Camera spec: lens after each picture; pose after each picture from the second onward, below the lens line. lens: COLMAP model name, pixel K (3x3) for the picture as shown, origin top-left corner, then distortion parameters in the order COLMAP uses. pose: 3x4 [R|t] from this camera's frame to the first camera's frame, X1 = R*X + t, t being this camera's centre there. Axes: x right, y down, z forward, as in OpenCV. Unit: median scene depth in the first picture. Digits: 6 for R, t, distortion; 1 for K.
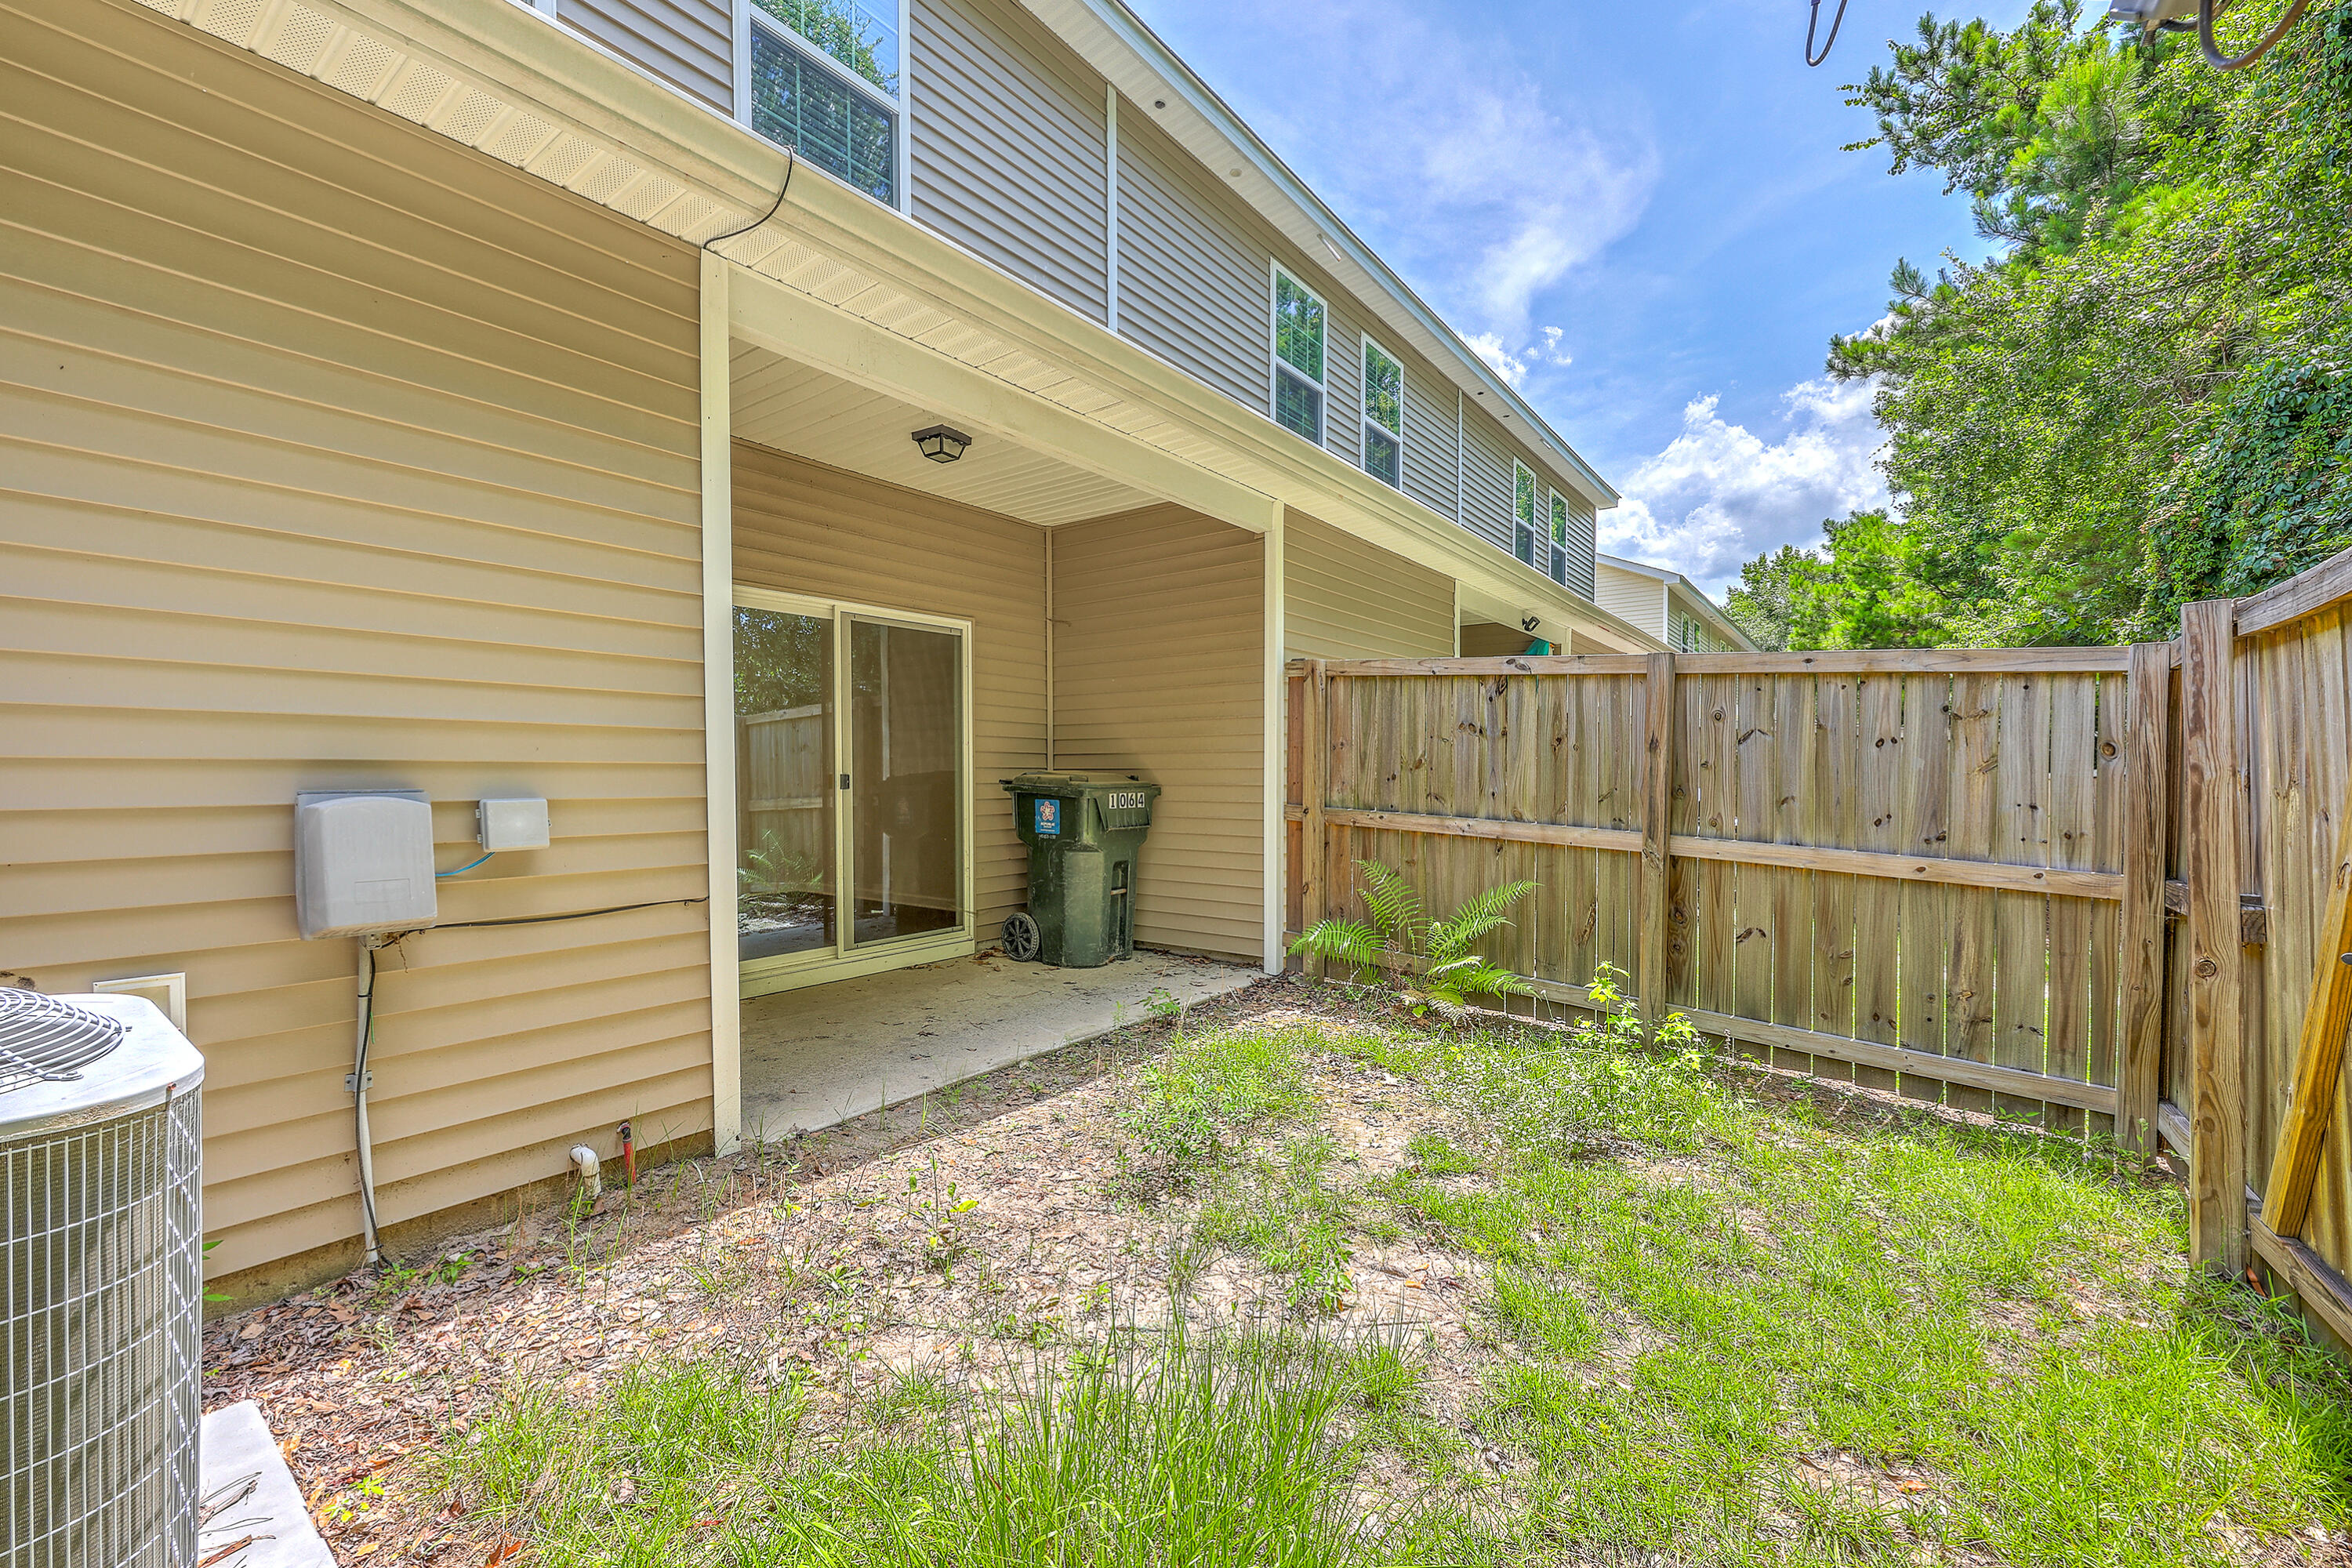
lens RADIAL K [[958.3, 0, 1162.8], [0, 958.3, 779.4], [0, 0, 1]] dist [-0.000212, -0.000228]
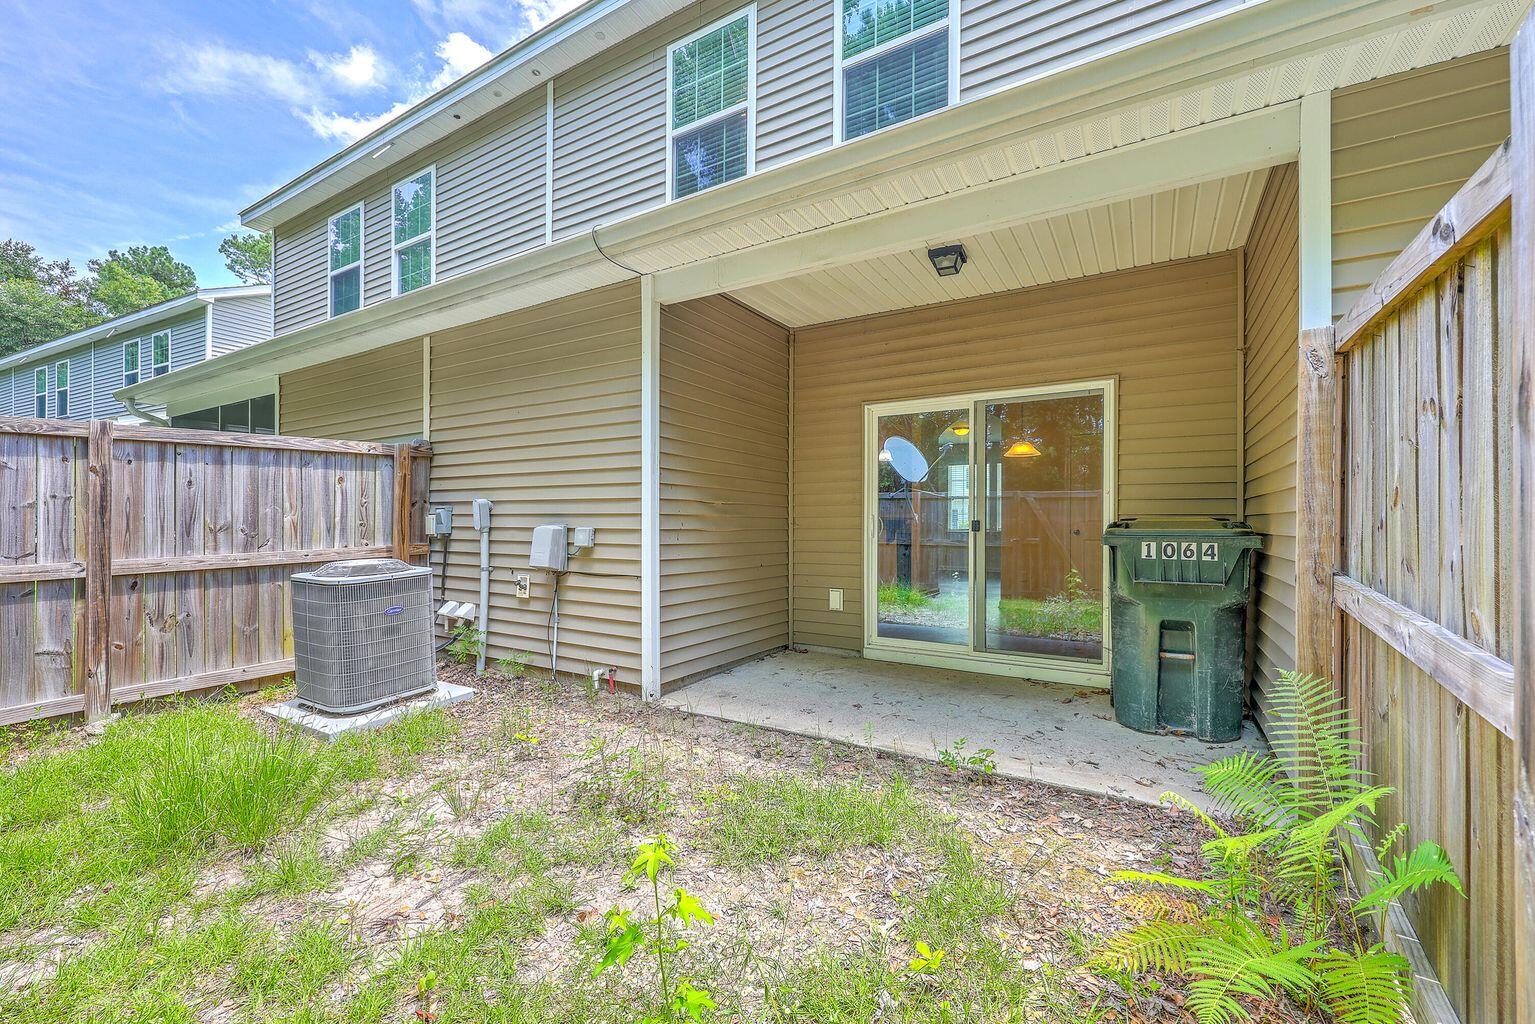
lens RADIAL K [[625.4, 0, 778.9], [0, 625.4, 517.0], [0, 0, 1]] dist [-0.000212, -0.000228]
pose [[0.109101, -0.006535, -0.994009, 0.840713], [-0.011326, 0.999905, -0.007817, -0.001058], [0.993966, 0.012111, 0.109017, 1.018949]]
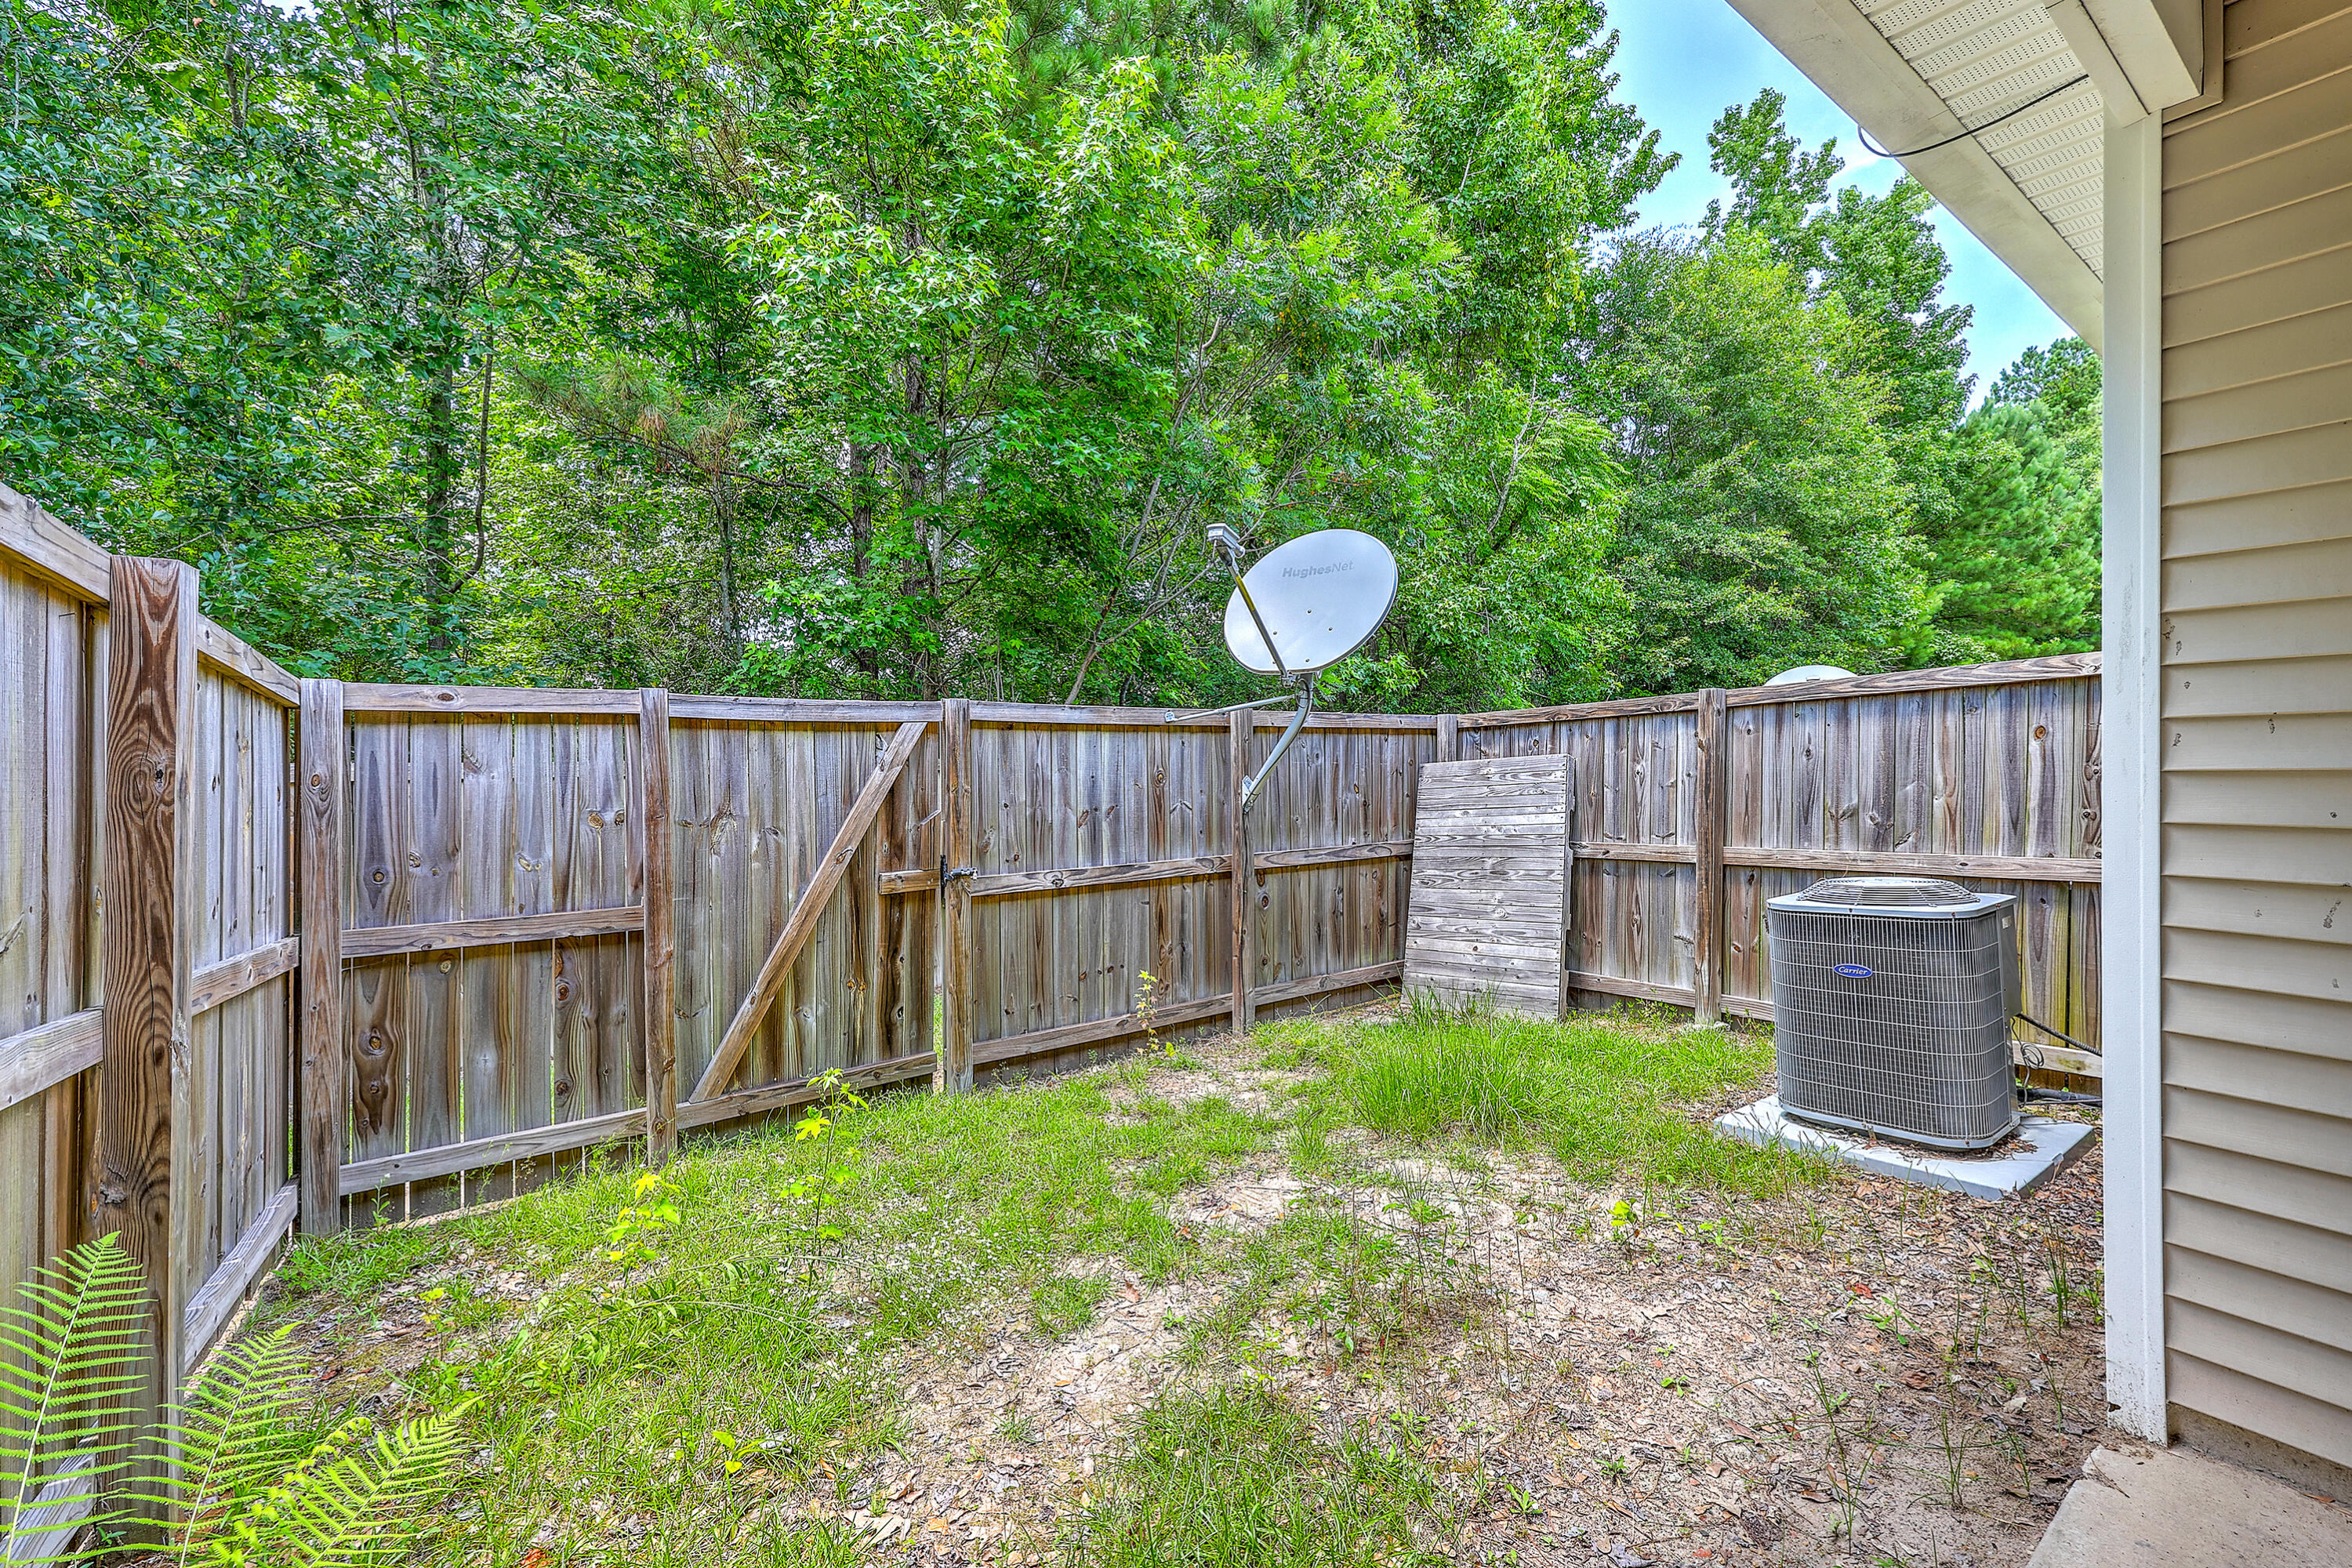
lens RADIAL K [[958.3, 0, 1174.9], [0, 958.3, 766.5], [0, 0, 1]] dist [-0.000212, -0.000228]
pose [[-0.952297, 0.007804, 0.305074, -0.045477], [0.010195, 0.999929, 0.006247, -0.061786], [-0.305003, 0.009060, -0.952308, 1.645306]]
